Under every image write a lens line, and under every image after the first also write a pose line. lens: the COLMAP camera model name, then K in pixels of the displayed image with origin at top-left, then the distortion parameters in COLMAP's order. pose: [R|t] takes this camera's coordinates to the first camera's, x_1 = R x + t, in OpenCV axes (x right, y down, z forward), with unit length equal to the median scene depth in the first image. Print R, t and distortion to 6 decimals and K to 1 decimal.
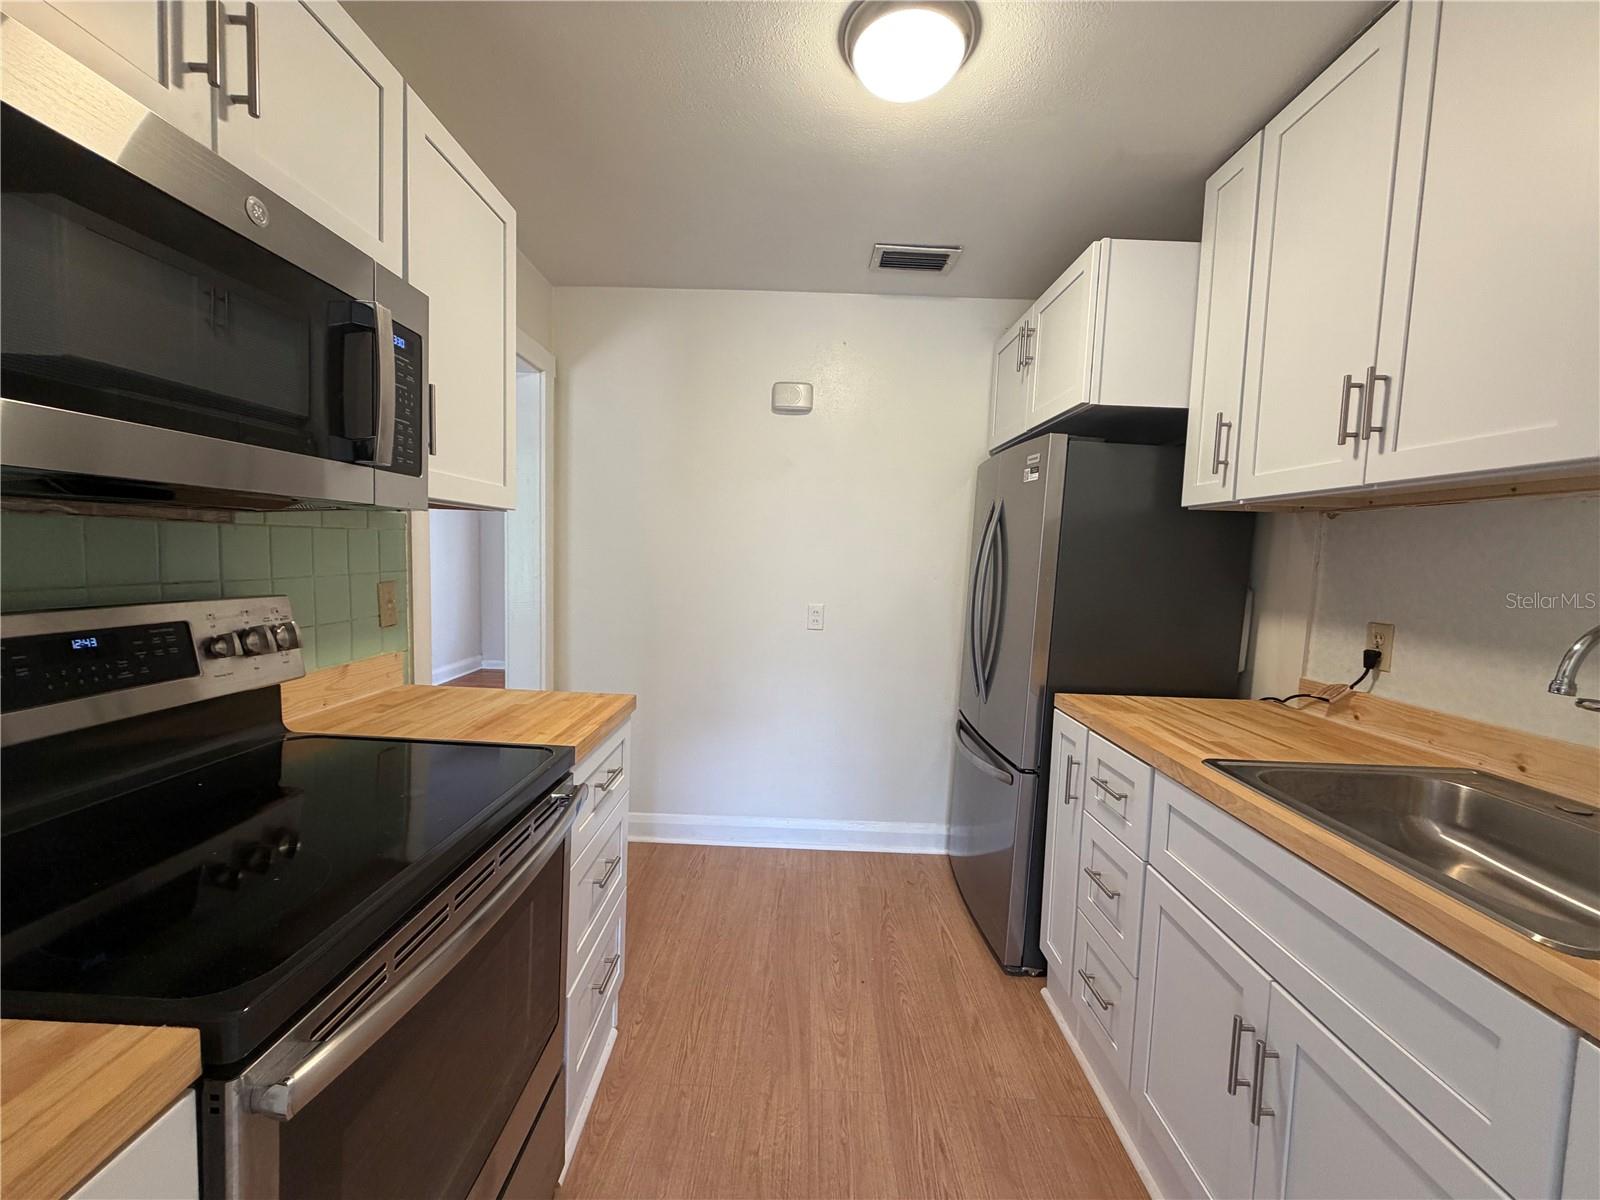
lens RADIAL K [[642.4, 0, 798.3], [0, 642.4, 597.8], [0, 0, 1]] dist [0.000573, 0.000387]
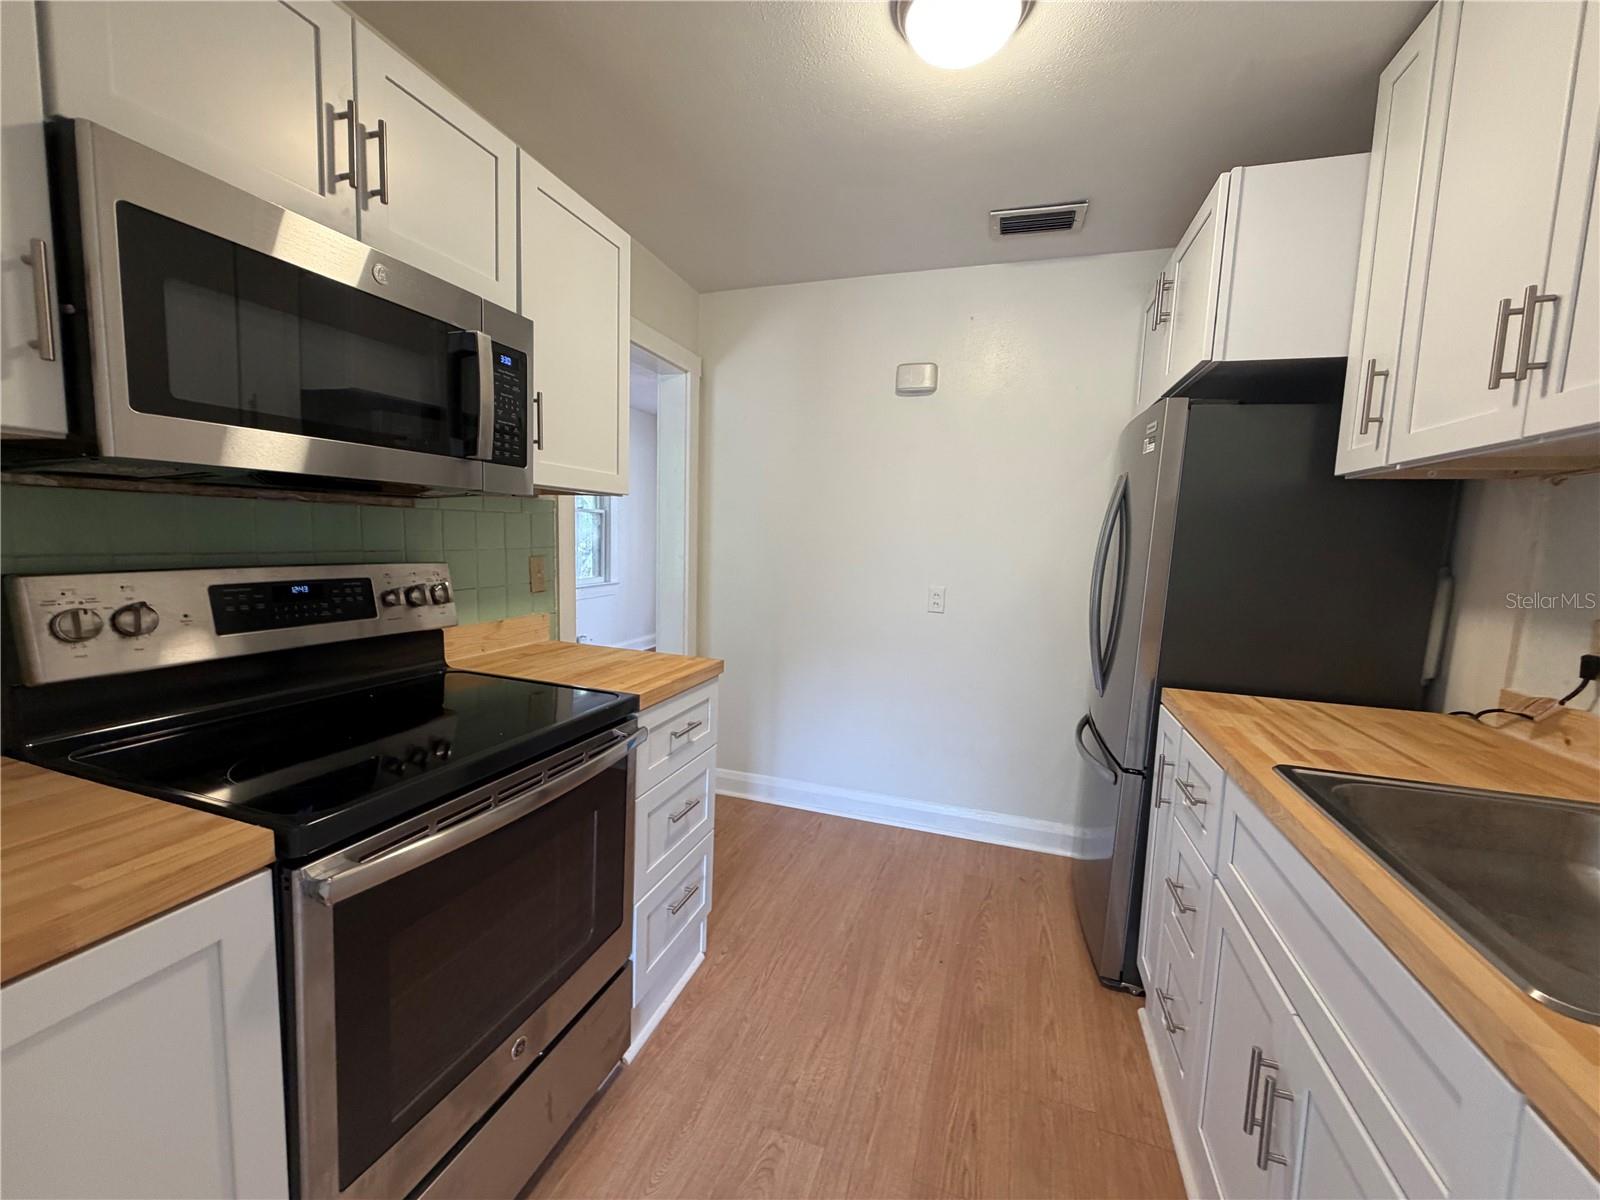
lens RADIAL K [[643.9, 0, 797.0], [0, 643.9, 598.5], [0, 0, 1]] dist [0.001142, 0.000159]
pose [[0.950977, 0.029222, -0.307877, 0.233029], [-0.023276, 0.999465, 0.022968, 0.018413], [0.308384, -0.014676, 0.951149, -0.021107]]
